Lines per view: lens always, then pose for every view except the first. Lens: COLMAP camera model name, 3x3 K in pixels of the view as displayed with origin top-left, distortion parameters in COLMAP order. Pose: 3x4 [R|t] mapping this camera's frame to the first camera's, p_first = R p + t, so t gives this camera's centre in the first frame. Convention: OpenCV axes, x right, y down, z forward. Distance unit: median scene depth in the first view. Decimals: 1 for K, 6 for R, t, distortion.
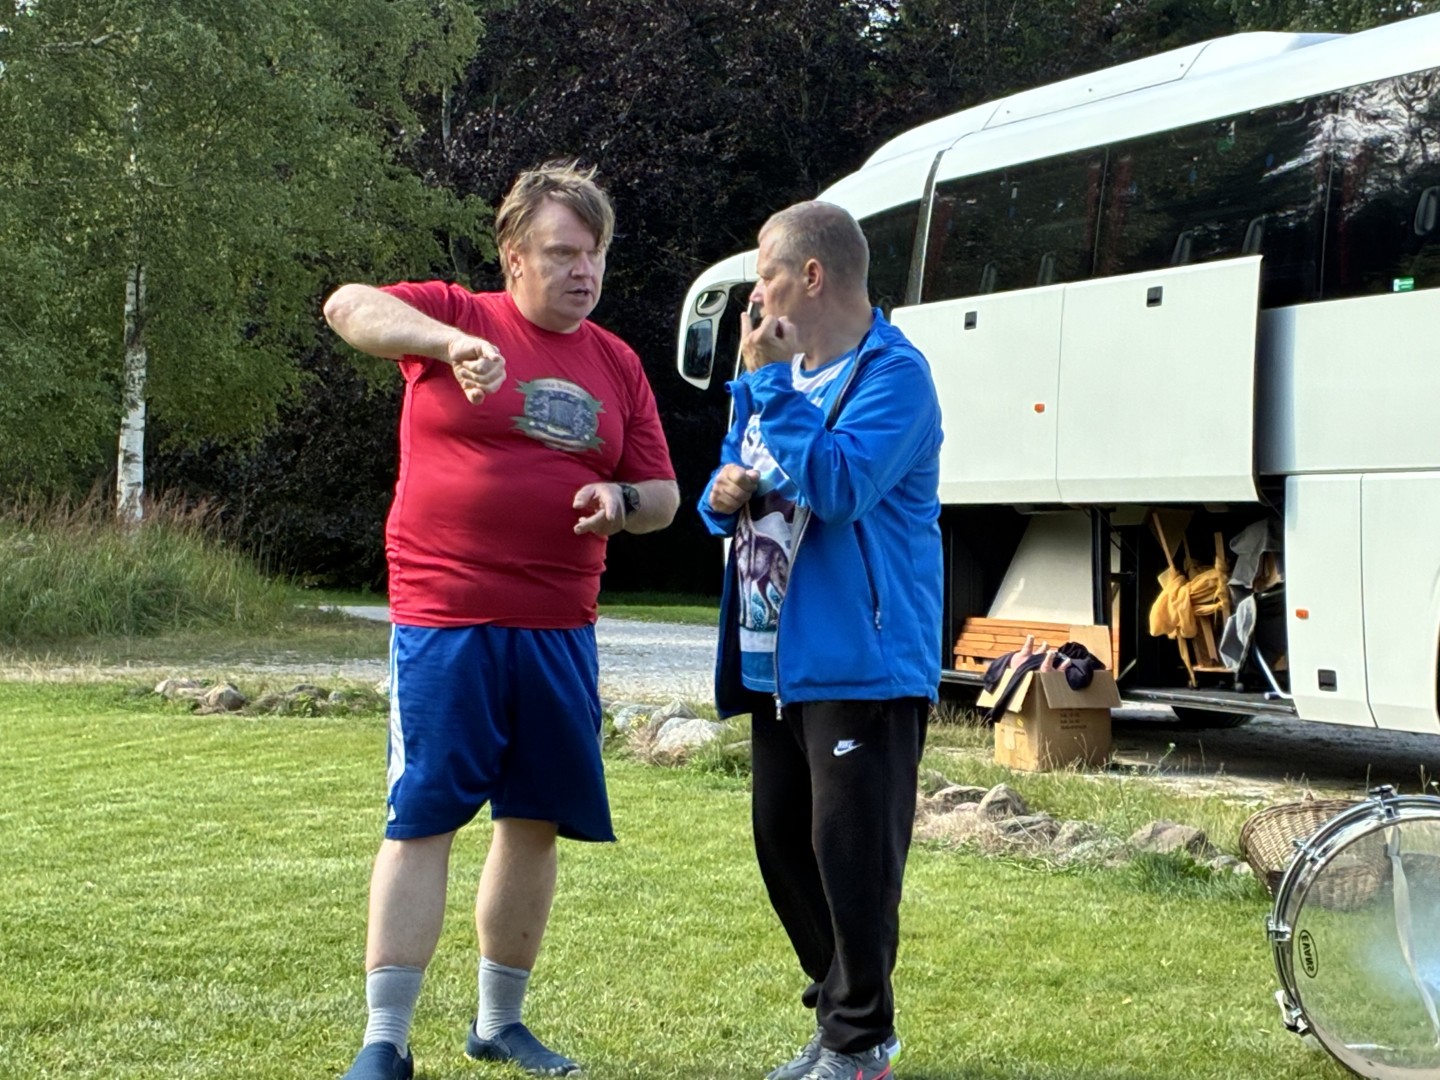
lens RADIAL K [[3521.5, 0, 696.3], [0, 3521.5, 472.1], [0, 0, 1]] dist [0.267801, -0.601509]
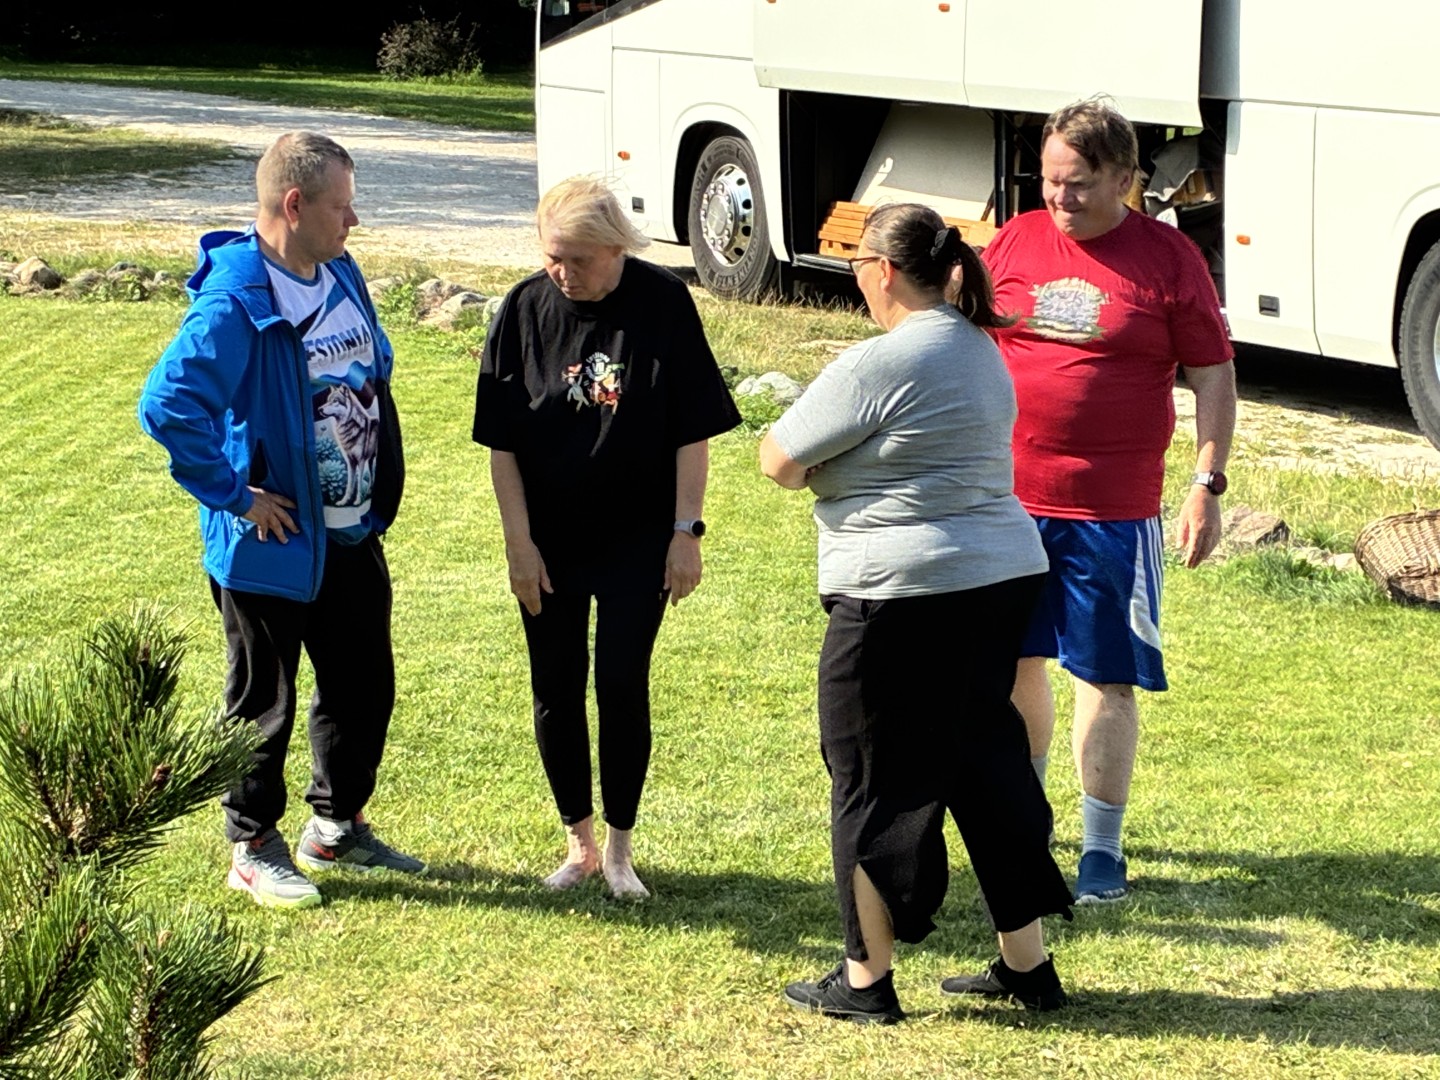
lens RADIAL K [[3856.3, 0, 704.9], [0, 3856.3, 493.2], [0, 0, 1]] dist [0.253150, -1.109657]
pose [[0.989774, -0.019584, 0.141296, -0.128633], [-0.004232, 0.986063, 0.166321, -0.066113], [-0.142584, -0.165218, 0.975896, -0.074525]]
